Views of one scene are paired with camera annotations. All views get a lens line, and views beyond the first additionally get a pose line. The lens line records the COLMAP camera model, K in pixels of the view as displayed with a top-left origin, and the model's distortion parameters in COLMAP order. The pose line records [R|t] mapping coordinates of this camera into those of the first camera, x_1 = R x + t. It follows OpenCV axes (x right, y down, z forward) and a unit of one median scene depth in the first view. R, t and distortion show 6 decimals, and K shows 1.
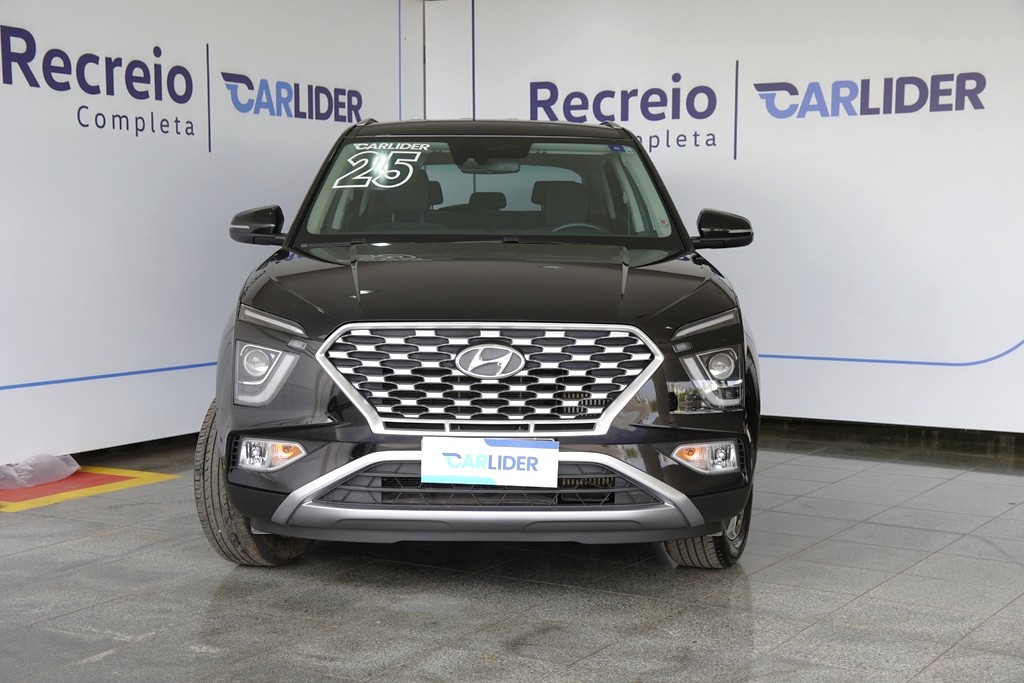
lens RADIAL K [[1573.4, 0, 513.4], [0, 1573.4, 341.1], [0, 0, 1]] dist [0.231630, 0.000000]
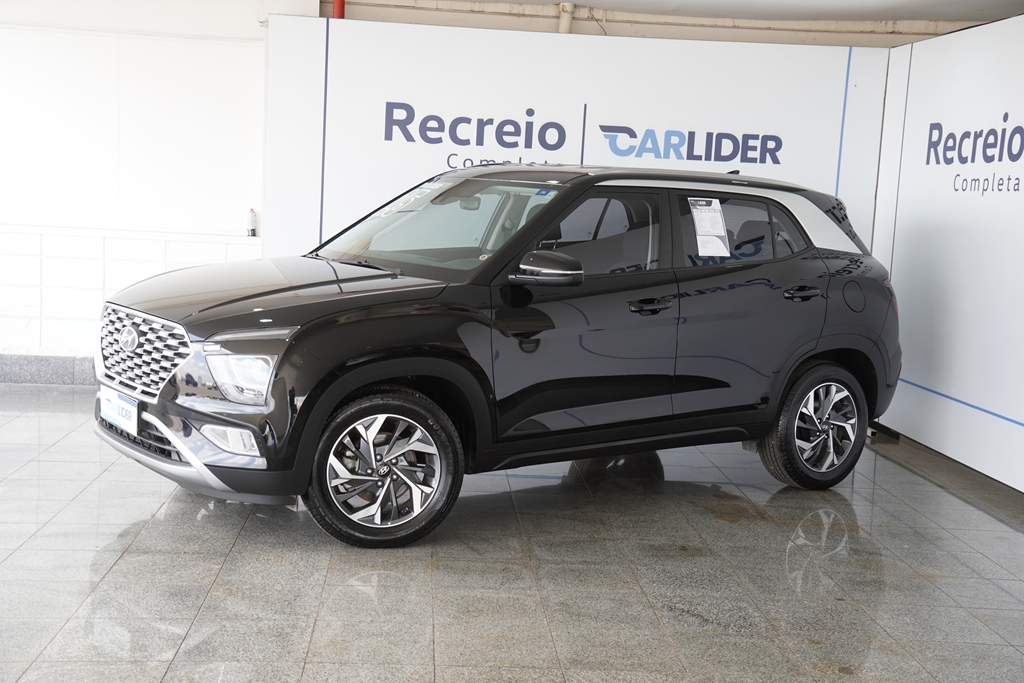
lens RADIAL K [[1316.6, 0, 513.8], [0, 1316.6, 345.1], [0, 0, 1]] dist [0.089250, 0.000000]
pose [[0.571071, 0.120098, -0.812068, 1.097815], [-0.114383, 0.991231, 0.066158, -0.095195], [0.812893, 0.055106, 0.579801, 0.577958]]
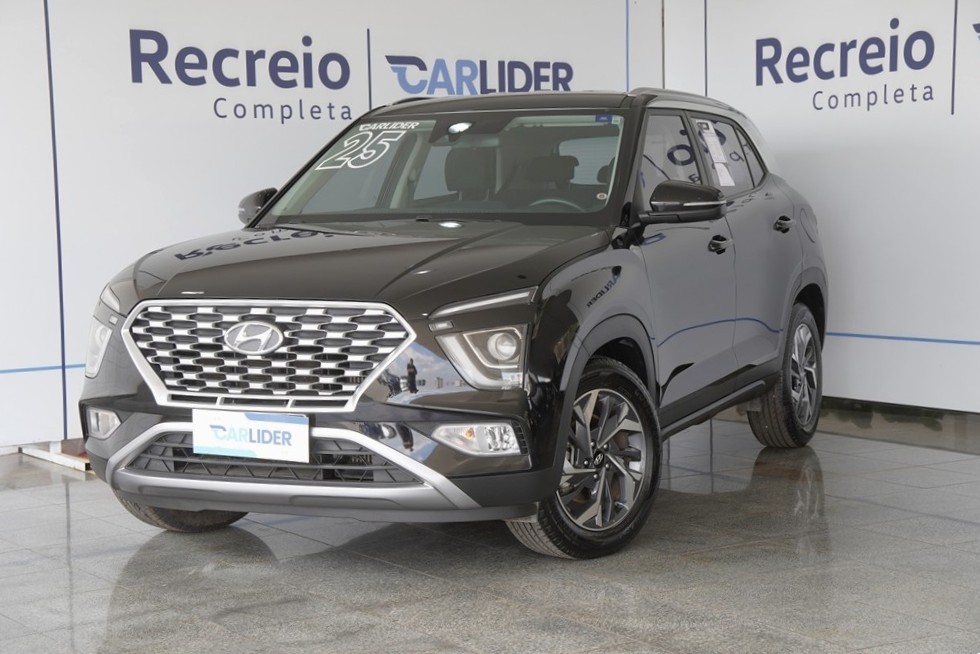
lens RADIAL K [[1764.6, 0, 485.7], [0, 1764.6, 324.4], [0, 0, 1]] dist [0.299671, 0.000000]
pose [[0.904543, 0.007695, -0.426313, 0.598089], [-0.008905, 0.999960, -0.000843, 0.003678], [0.426290, 0.004559, 0.904575, 0.014248]]
